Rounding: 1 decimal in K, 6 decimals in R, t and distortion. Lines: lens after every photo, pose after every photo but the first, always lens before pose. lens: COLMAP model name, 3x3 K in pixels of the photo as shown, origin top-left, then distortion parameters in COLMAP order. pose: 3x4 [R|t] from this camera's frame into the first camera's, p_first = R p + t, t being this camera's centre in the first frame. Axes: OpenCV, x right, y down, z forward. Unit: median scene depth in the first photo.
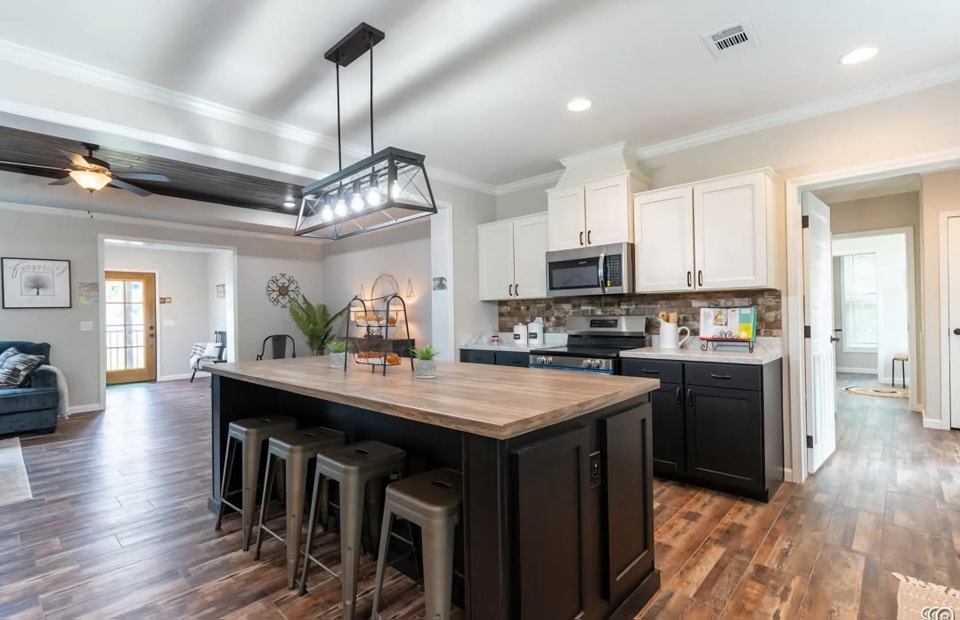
lens RADIAL K [[457.2, 0, 482.0], [0, 457.2, 313.5], [0, 0, 1]] dist [-0.001212, -0.000844]
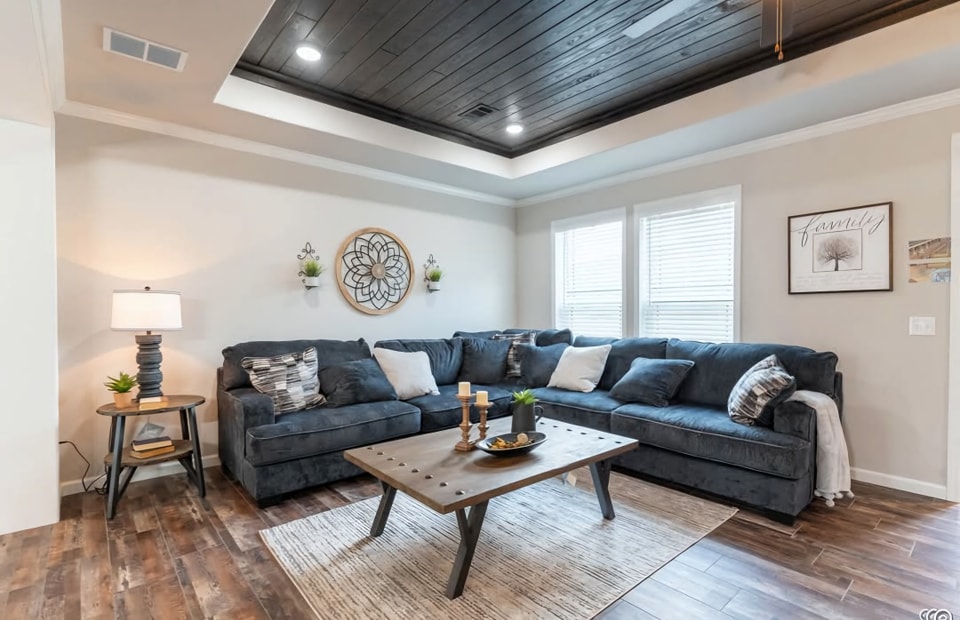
lens RADIAL K [[457.2, 0, 480.1], [0, 457.2, 311.3], [0, 0, 1]] dist [-0.001212, -0.000844]
pose [[-0.121862, 0.015745, -0.992422, -0.333307], [0.000850, 0.999875, 0.015759, 0.003396], [0.992547, 0.001077, -0.121860, 0.632732]]
